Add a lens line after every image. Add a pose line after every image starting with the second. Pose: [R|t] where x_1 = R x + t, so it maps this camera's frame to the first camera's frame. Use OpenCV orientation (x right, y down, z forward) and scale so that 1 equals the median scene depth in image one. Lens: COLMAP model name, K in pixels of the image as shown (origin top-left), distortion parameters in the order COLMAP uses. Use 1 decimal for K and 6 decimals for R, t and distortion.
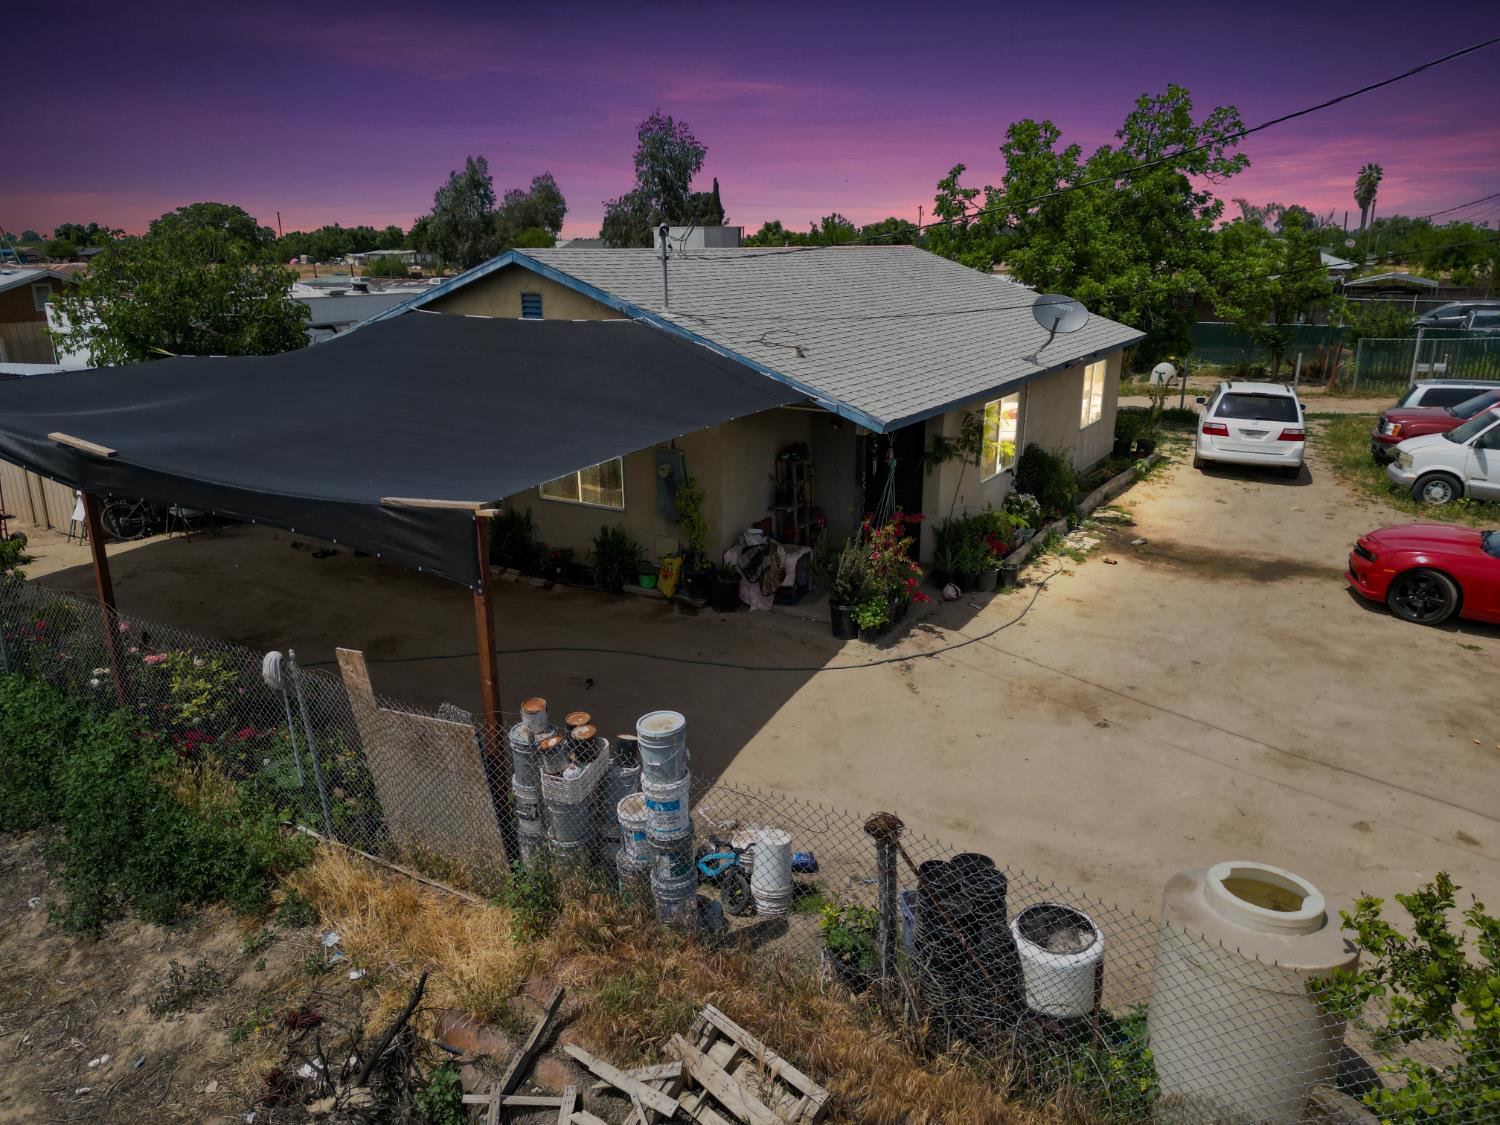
lens RADIAL K [[1055.4, 0, 745.7], [0, 1055.4, 545.9], [0, 0, 1]] dist [0.080431, -0.073563]
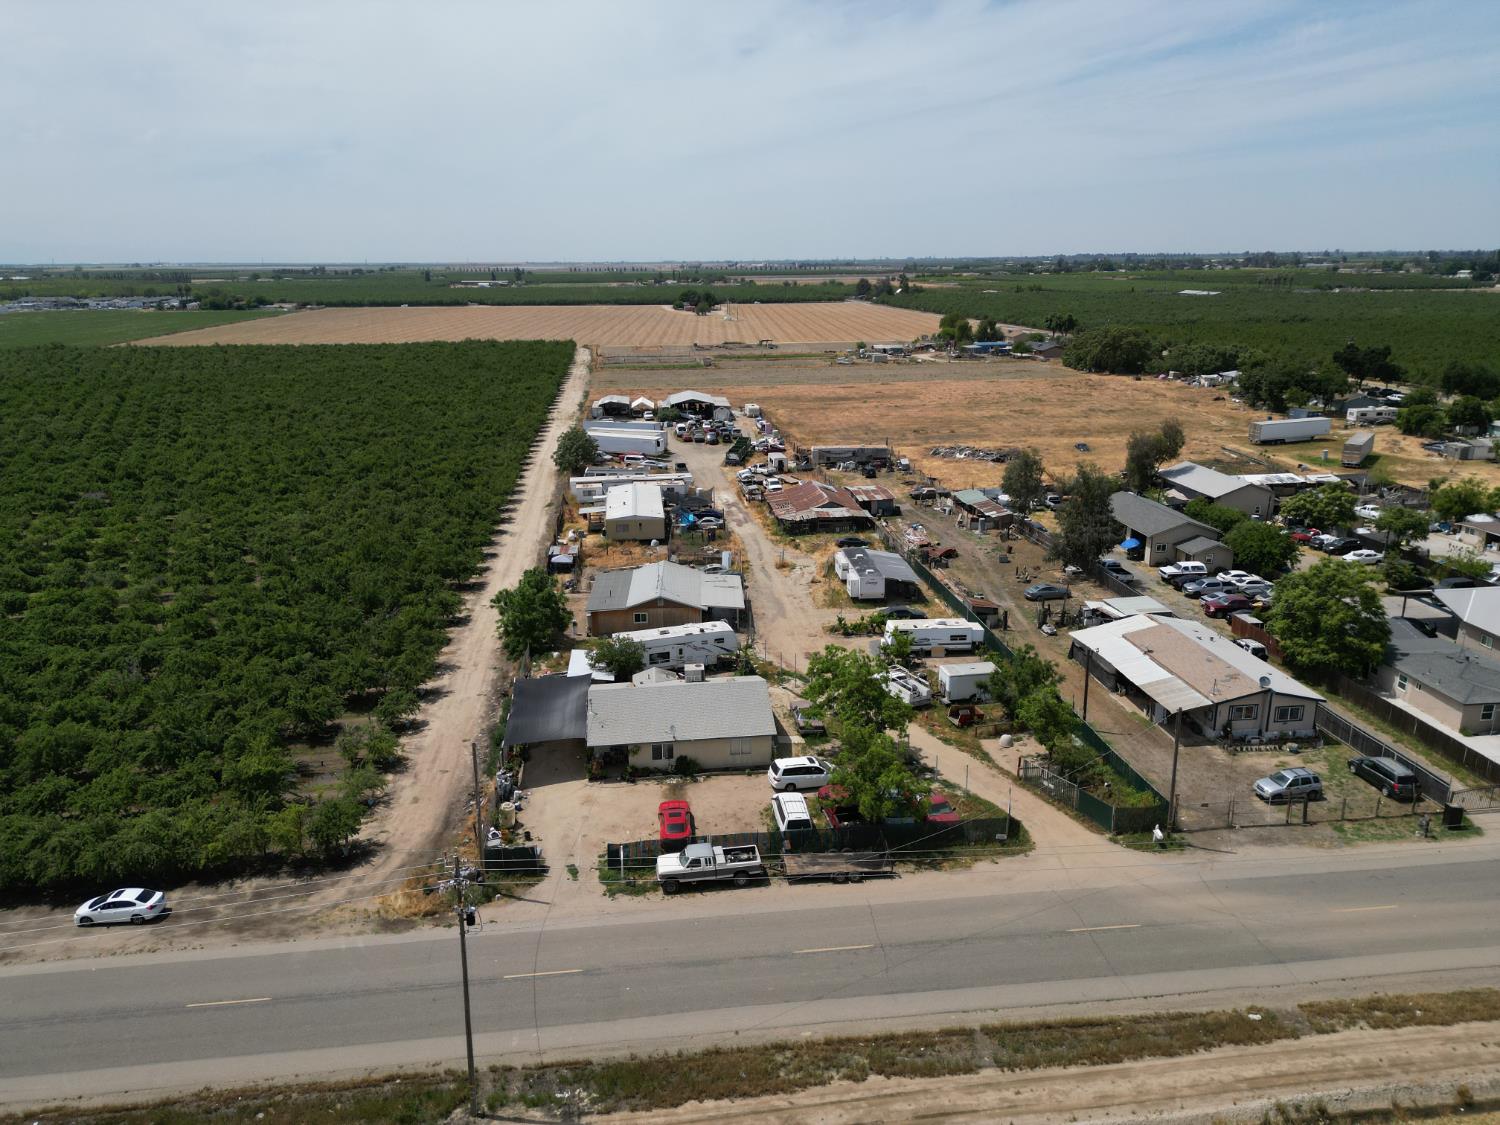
lens RADIAL K [[1048.6, 0, 750.0], [0, 1048.6, 562.5], [0, 0, 1]] dist [0.094466, -0.104150]
pose [[0.620736, 0.219199, -0.752754, 5.058204], [-0.210692, 0.971441, 0.109138, -2.004988], [0.755179, 0.090854, 0.649192, -2.337805]]
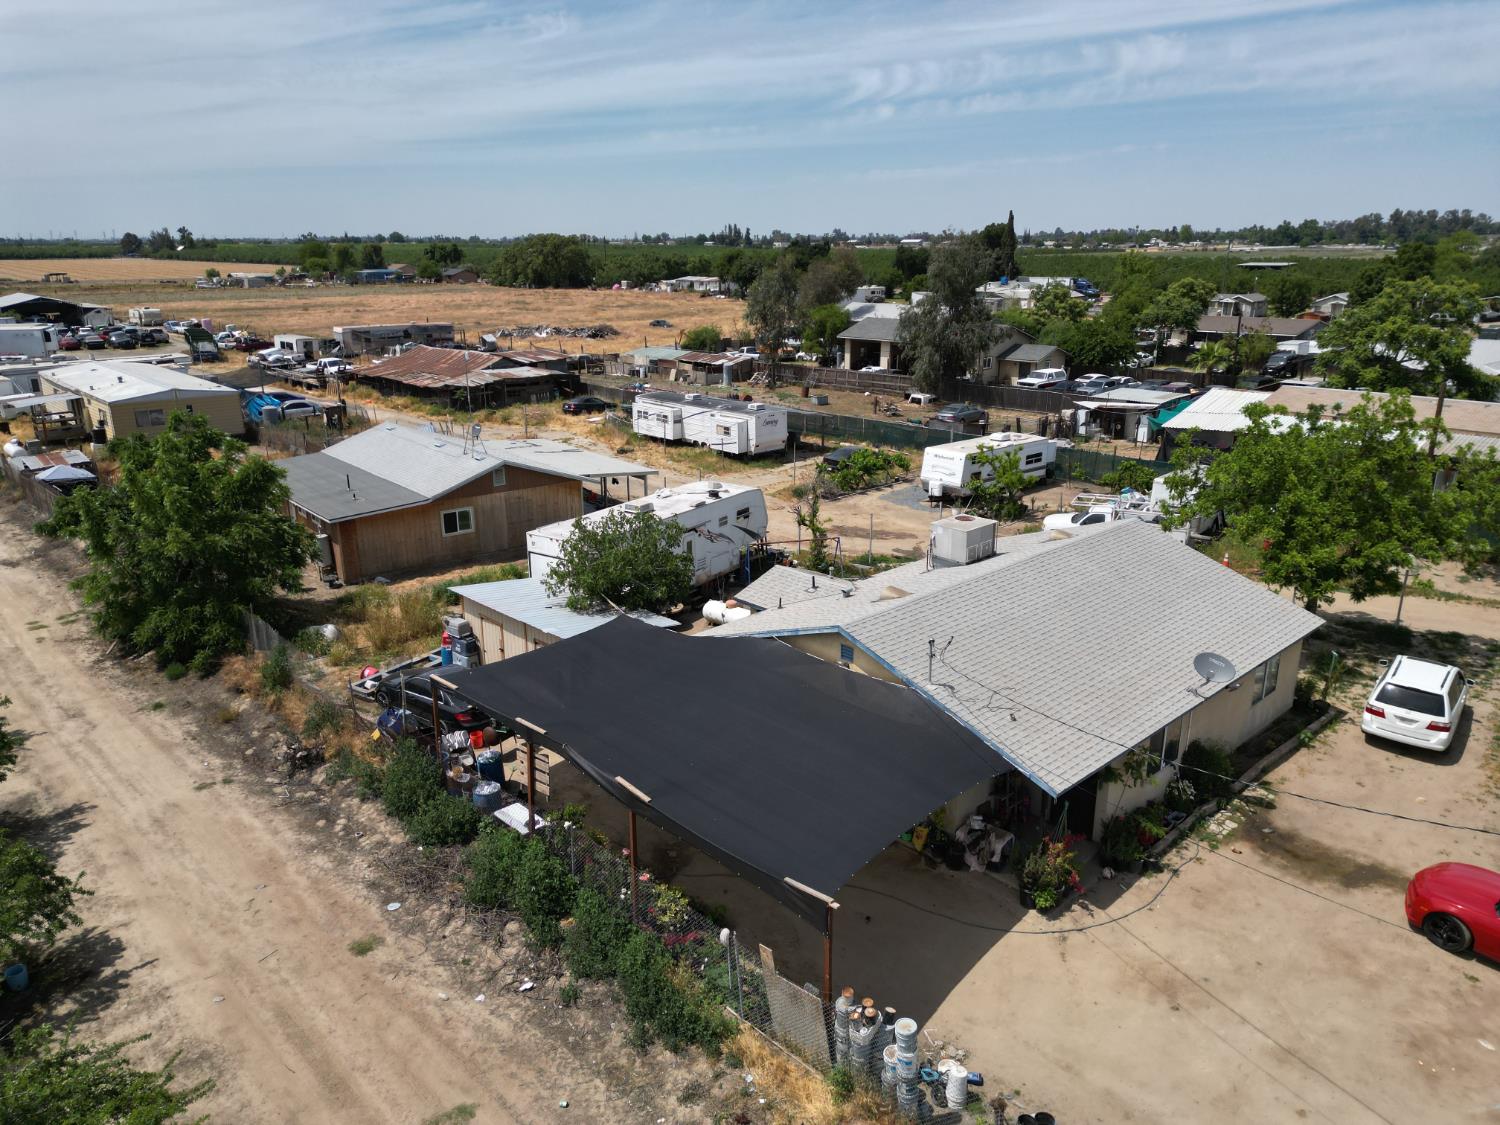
lens RADIAL K [[1048.6, 0, 750.0], [0, 1048.6, 562.5], [0, 0, 1]] dist [0.094466, -0.104150]
pose [[0.966989, 0.076873, -0.242946, 0.040830], [-0.071593, 0.996967, 0.030501, -0.488229], [0.244554, -0.012101, 0.969560, -0.713564]]
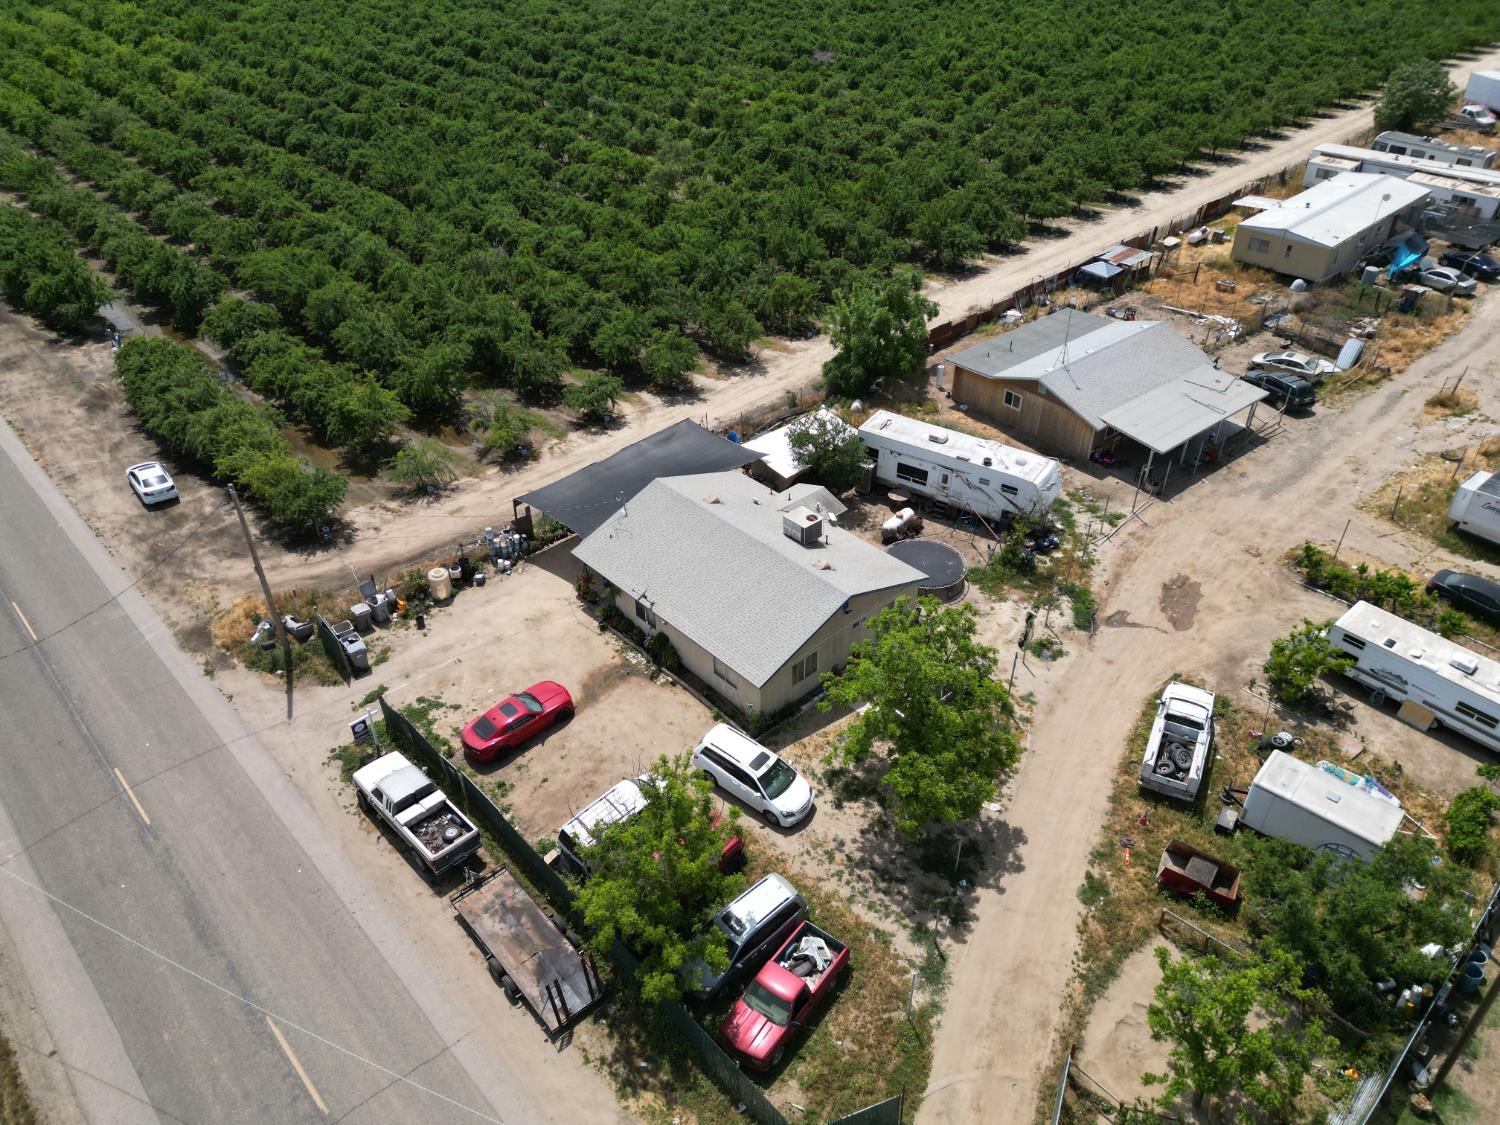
lens RADIAL K [[1055.4, 0, 745.7], [0, 1055.4, 545.9], [0, 0, 1]] dist [0.080431, -0.073563]
pose [[-0.267825, 0.563804, -0.781278, 3.263020], [-0.250877, 0.742119, 0.621547, -2.961179], [0.930231, 0.362470, -0.057312, 1.886135]]
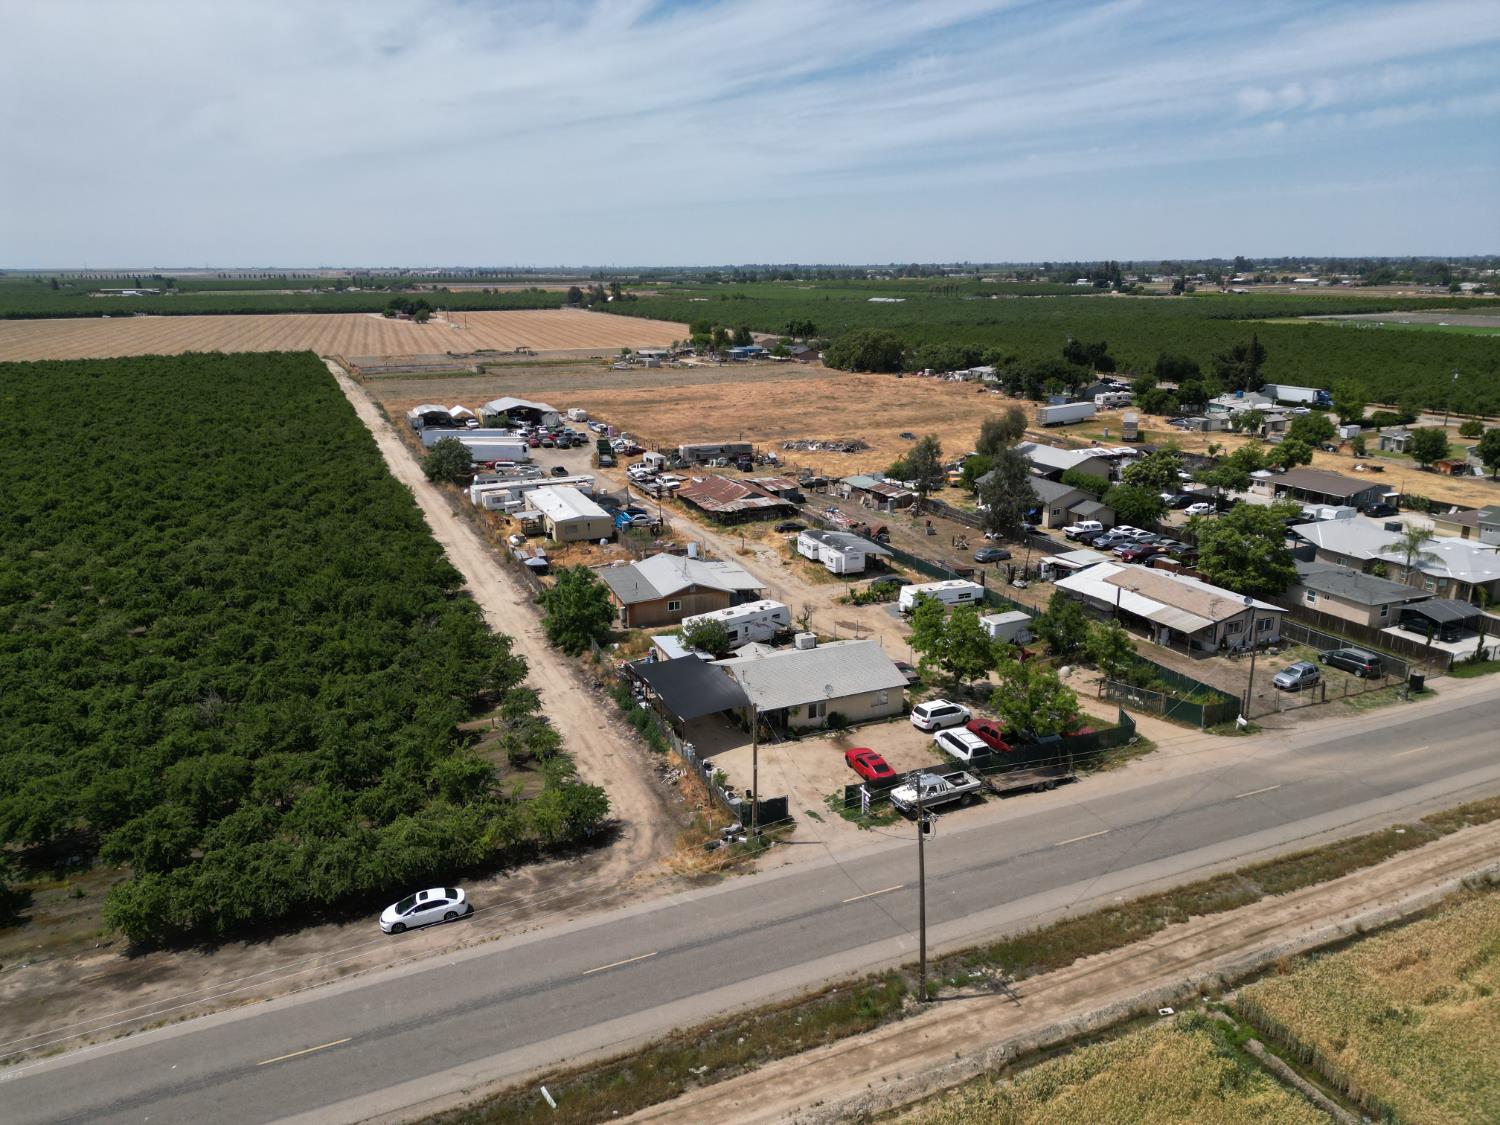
lens RADIAL K [[1048.6, 0, 750.0], [0, 1048.6, 562.5], [0, 0, 1]] dist [0.094466, -0.104150]
pose [[0.821913, 0.155898, -0.547863, 3.537468], [-0.154089, 0.986809, 0.049636, -1.352326], [0.548375, 0.043623, 0.835094, -4.545705]]
